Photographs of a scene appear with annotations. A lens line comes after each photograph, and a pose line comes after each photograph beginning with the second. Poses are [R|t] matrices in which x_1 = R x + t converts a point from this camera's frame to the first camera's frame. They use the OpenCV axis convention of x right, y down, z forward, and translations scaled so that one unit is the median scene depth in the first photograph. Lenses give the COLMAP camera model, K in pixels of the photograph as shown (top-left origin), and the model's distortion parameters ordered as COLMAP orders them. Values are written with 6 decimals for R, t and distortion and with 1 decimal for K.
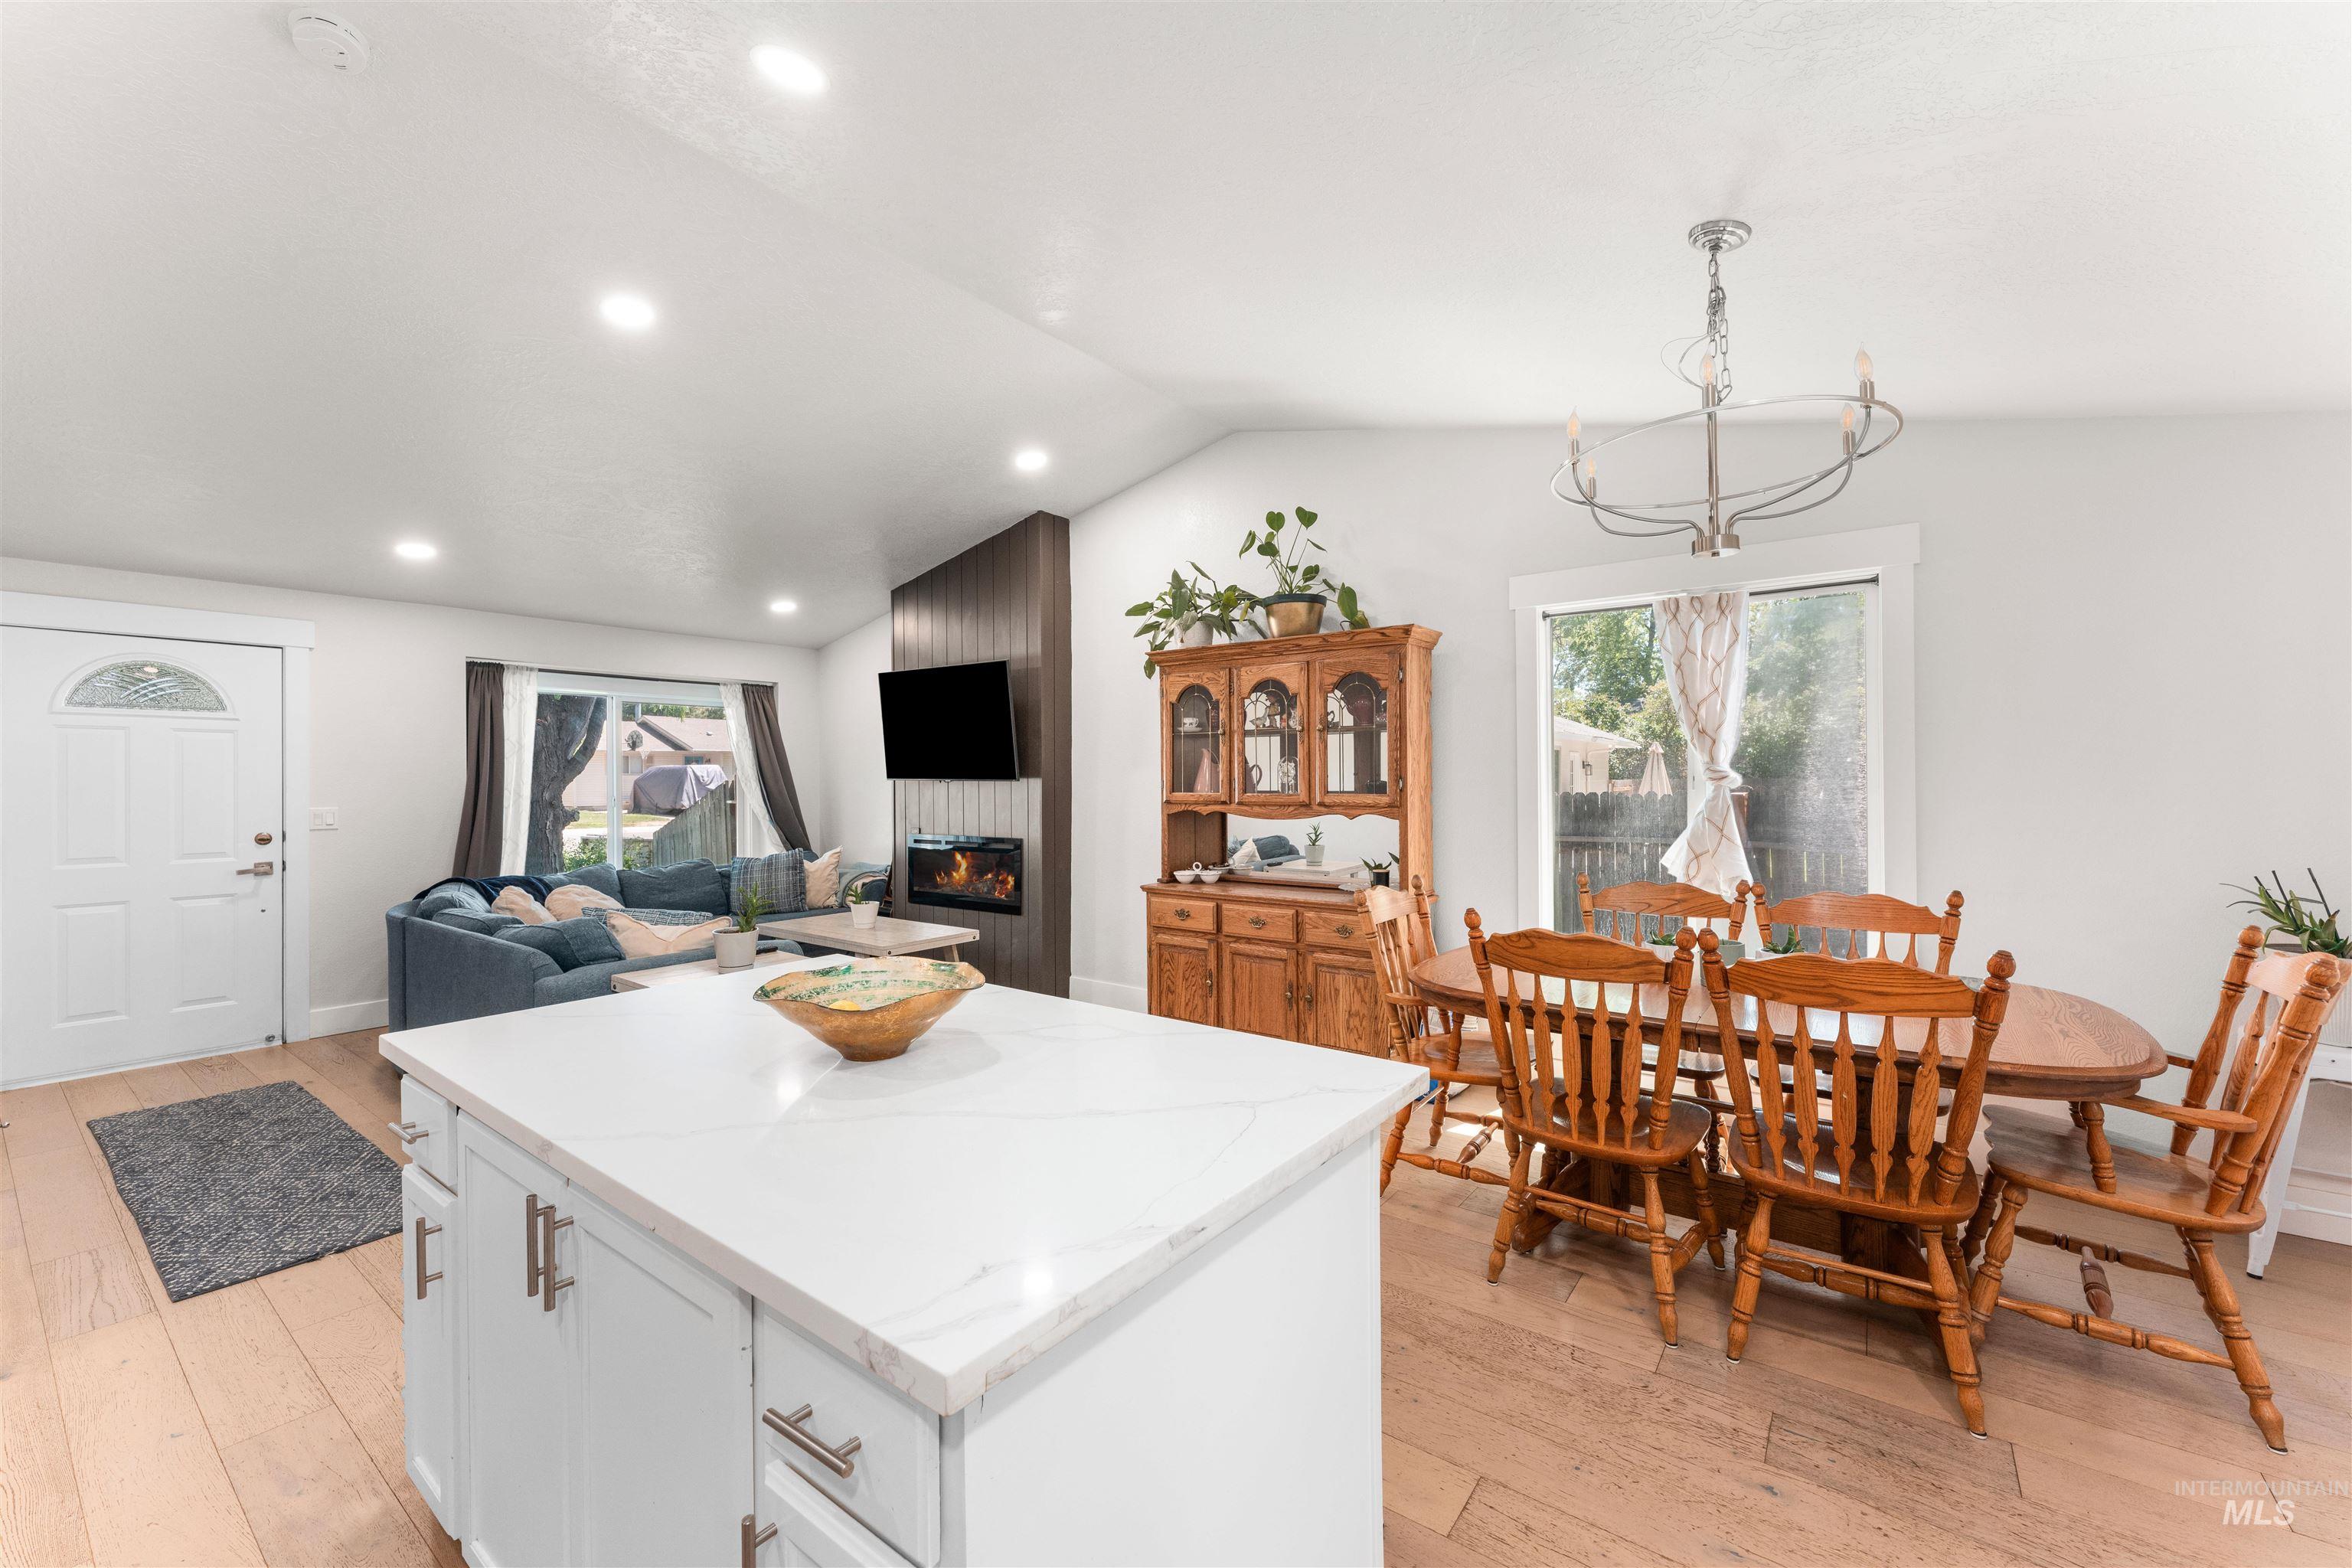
lens RADIAL K [[932.0, 0, 1178.5], [0, 932.0, 784.0], [0, 0, 1]] dist [0.007547, -0.000077]
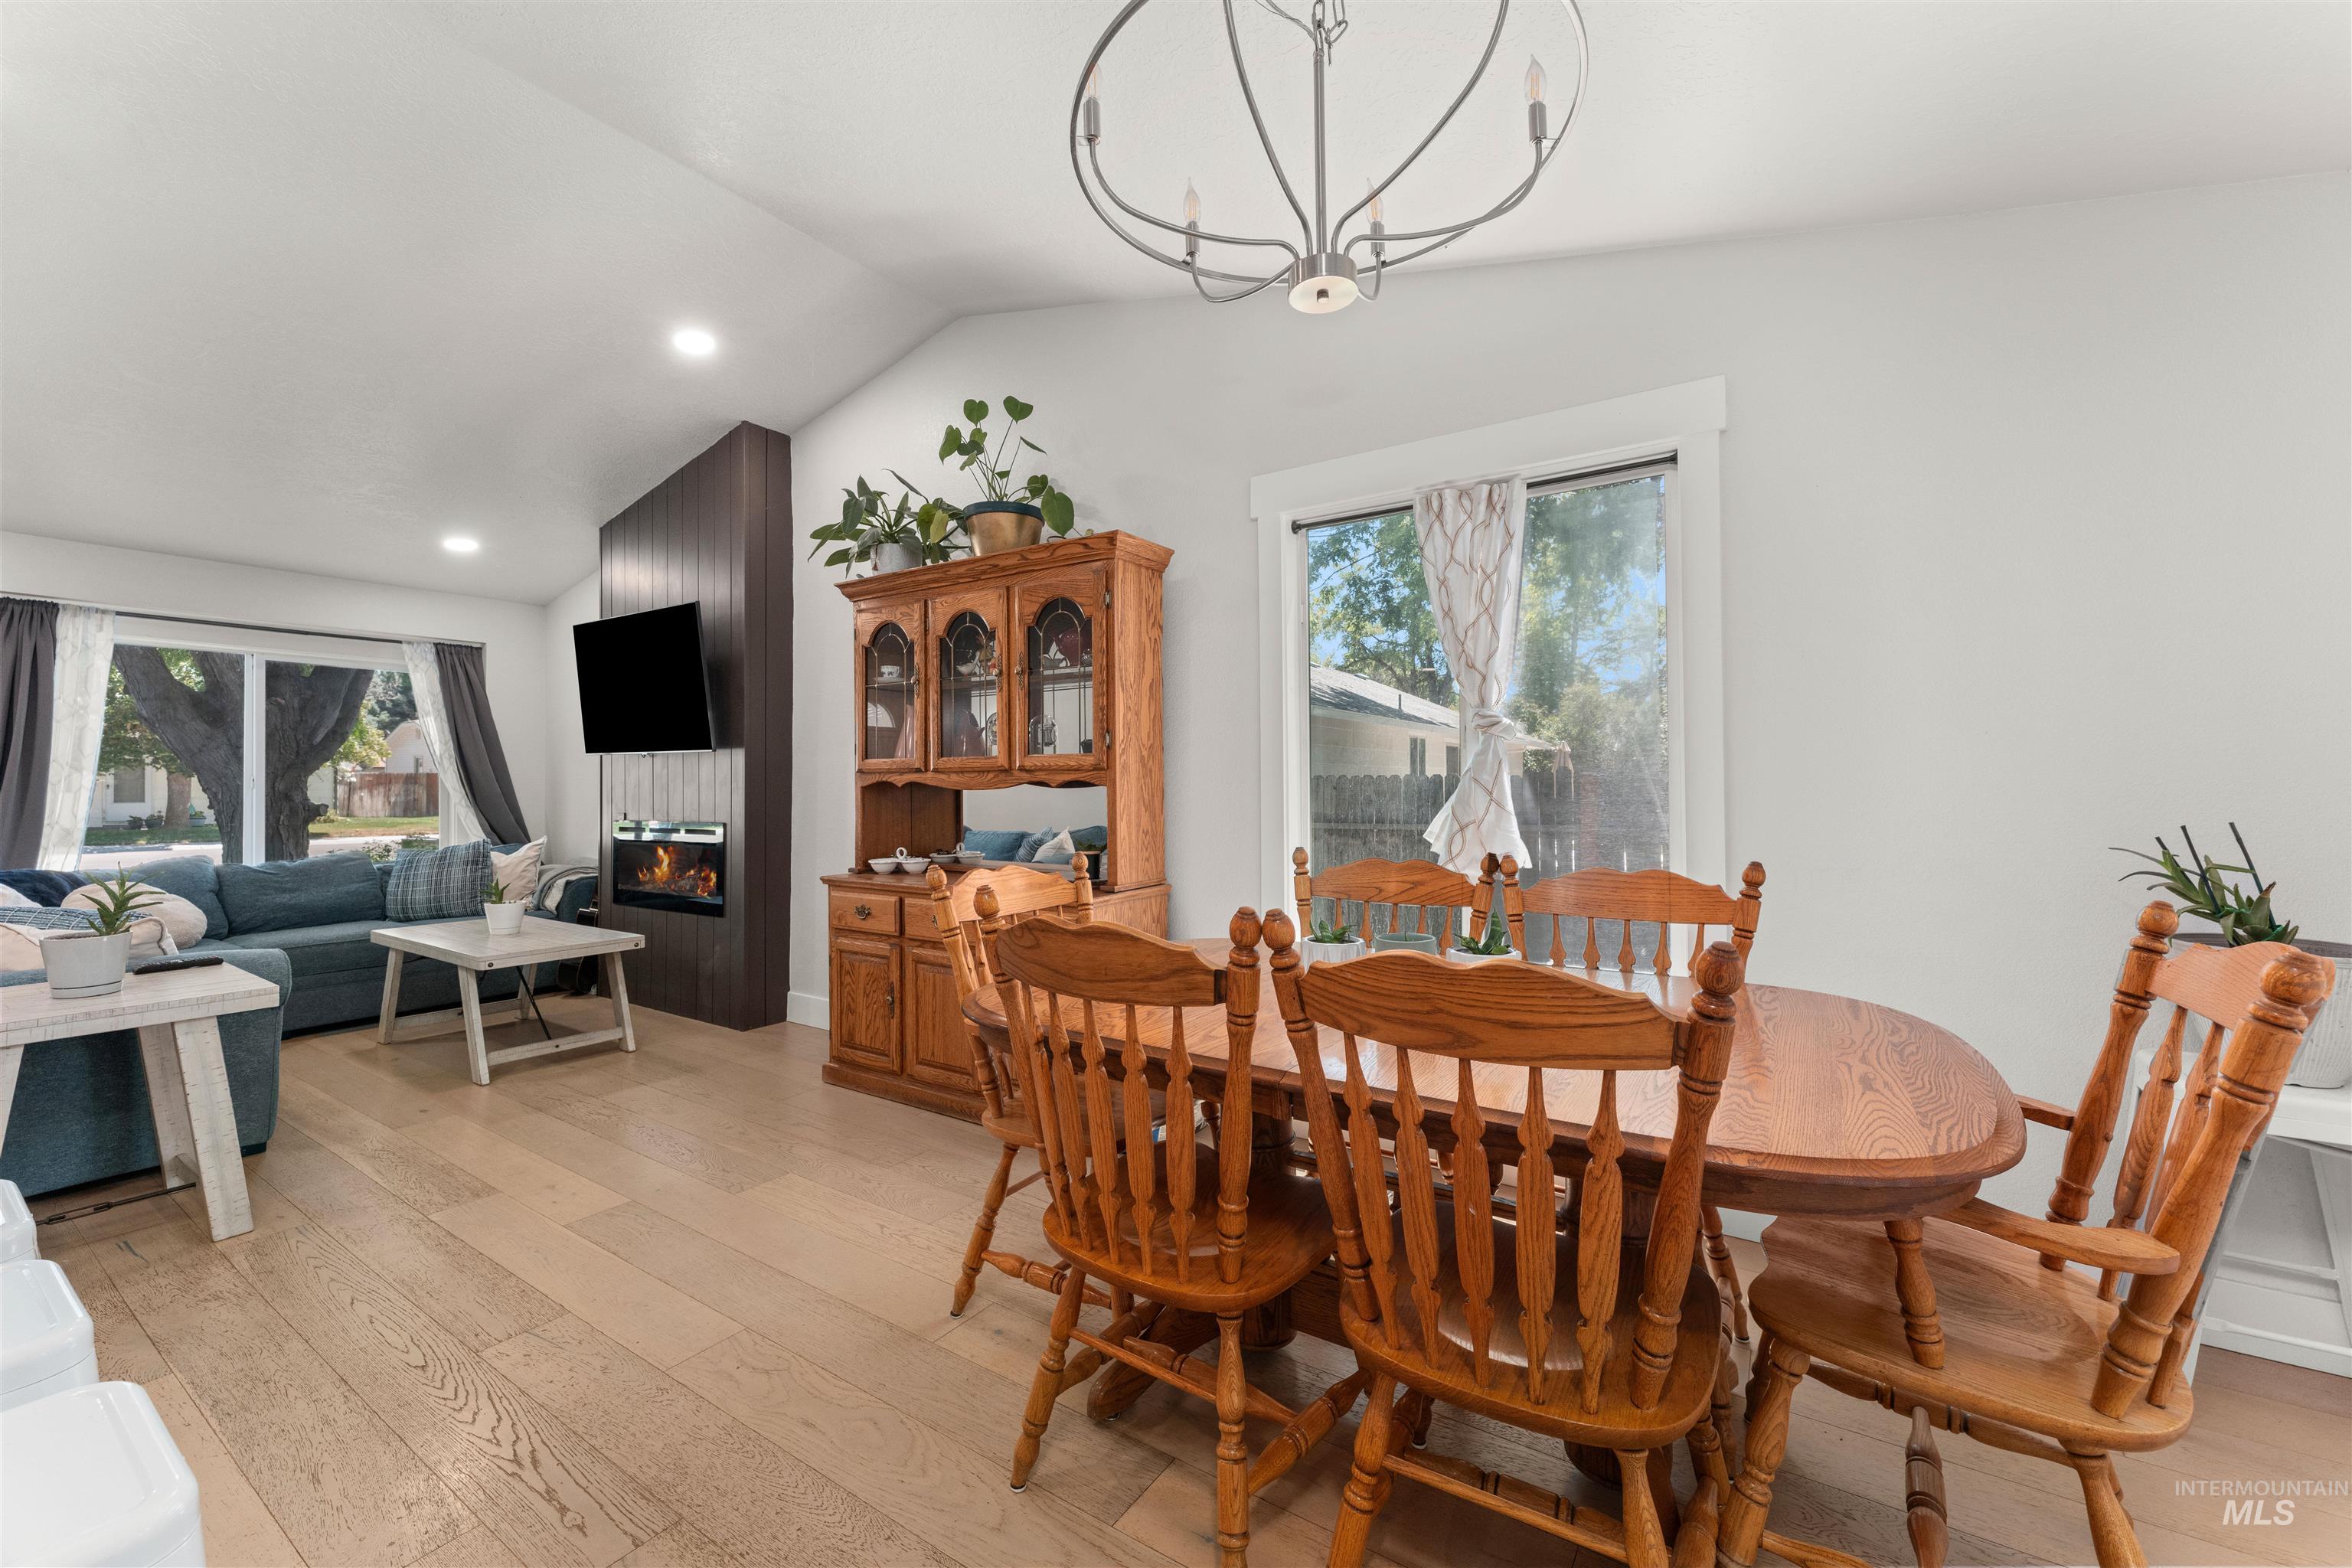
lens RADIAL K [[932.0, 0, 1172.2], [0, 932.0, 783.4], [0, 0, 1]] dist [0.007547, -0.000077]
pose [[0.998616, 0.000961, 0.052584, 0.244891], [-0.000483, 0.999959, -0.009087, 0.042263], [-0.052591, 0.009049, 0.998575, 0.221945]]
